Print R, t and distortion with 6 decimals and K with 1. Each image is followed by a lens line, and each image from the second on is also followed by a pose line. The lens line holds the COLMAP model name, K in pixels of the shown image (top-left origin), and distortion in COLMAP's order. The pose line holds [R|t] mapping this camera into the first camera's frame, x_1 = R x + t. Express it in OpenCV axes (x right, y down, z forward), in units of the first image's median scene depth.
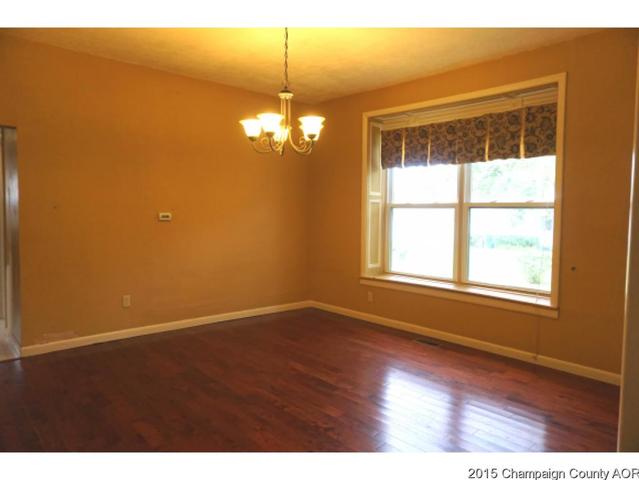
lens RADIAL K [[428.6, 0, 318.9], [0, 428.6, 237.6], [0, 0, 1]] dist [-0.039530, 0.021617]
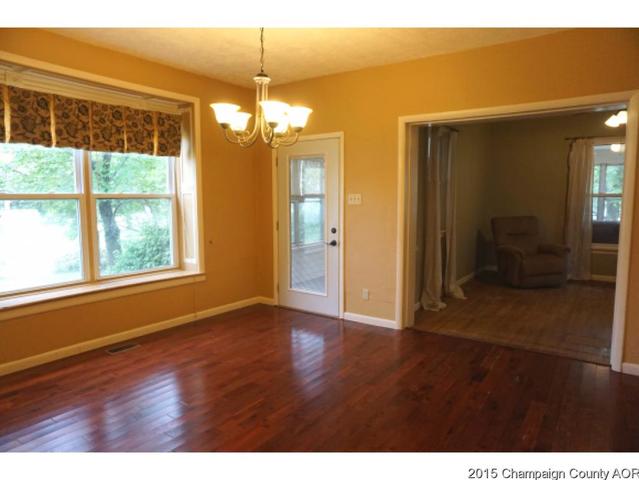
lens RADIAL K [[428.6, 0, 316.6], [0, 428.6, 242.1], [0, 0, 1]] dist [-0.039530, 0.021617]
pose [[-0.204460, -0.097315, 0.974026, -0.690340], [0.072951, 0.990764, 0.114300, -0.050611], [-0.976153, 0.094426, -0.195472, 0.756992]]
